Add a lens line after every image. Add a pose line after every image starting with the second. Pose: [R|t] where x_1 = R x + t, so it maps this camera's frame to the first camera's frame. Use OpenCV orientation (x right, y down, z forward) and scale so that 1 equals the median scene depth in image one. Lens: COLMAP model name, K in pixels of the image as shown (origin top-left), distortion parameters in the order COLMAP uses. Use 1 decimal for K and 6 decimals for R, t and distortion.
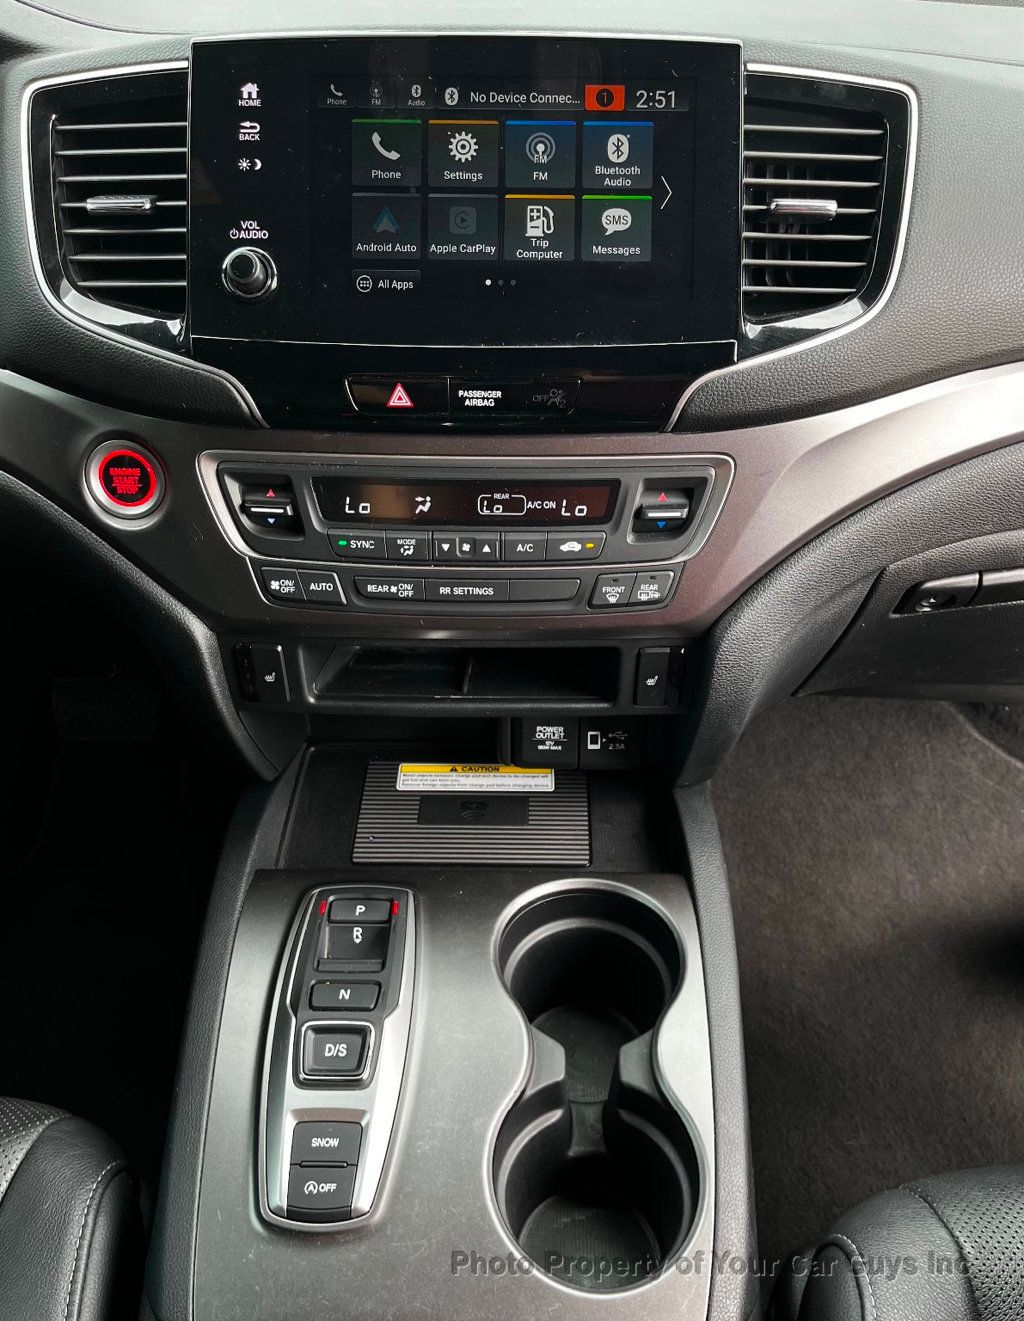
lens RADIAL K [[1119.8, 0, 533.3], [0, 1119.8, 705.2], [0, 0, 1]] dist [0.001920, 0.007735]
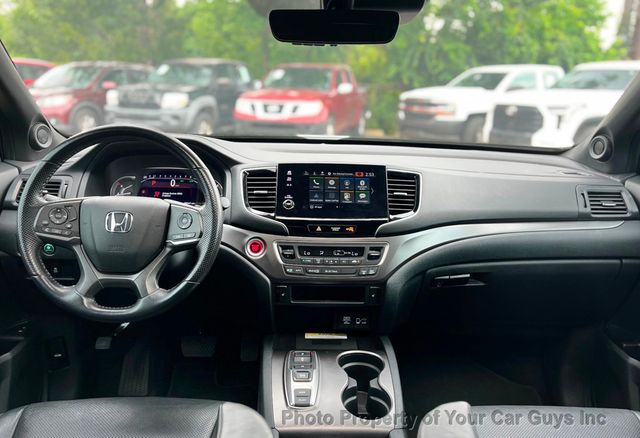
lens RADIAL K [[557.2, 0, 320.0], [0, 557.2, 219.0], [0, 0, 1]] dist [0.003025, -0.008633]
pose [[0.999272, 0.009152, 0.037045, -0.196636], [0.006832, 0.912219, -0.409647, 0.642967], [-0.037543, 0.409602, 0.911492, -1.151482]]
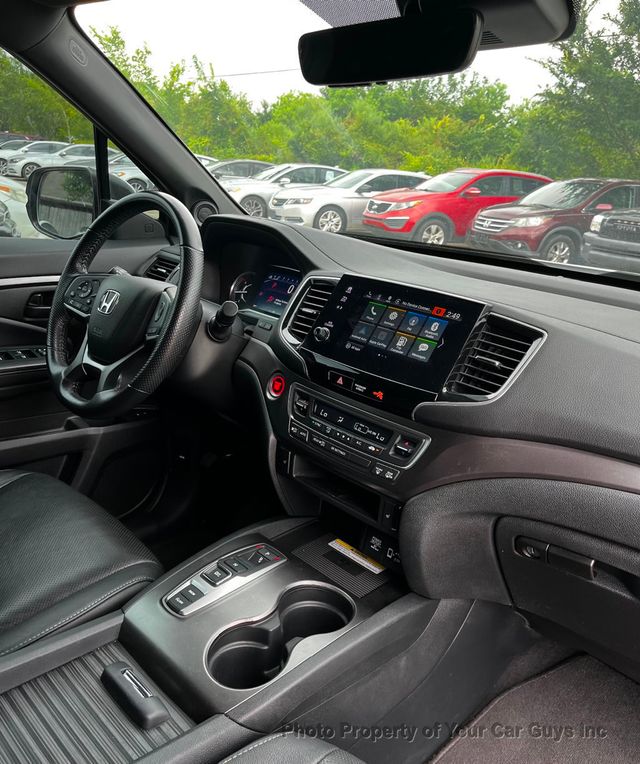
lens RADIAL K [[691.5, 0, 291.9], [0, 691.5, 382.0], [0, 0, 1]] dist [0.048537, -0.006081]
pose [[0.682497, 0.262994, -0.681932, 1.032957], [-0.513319, 0.836655, -0.191081, 0.147090], [0.520289, 0.480461, 0.706014, -0.369813]]
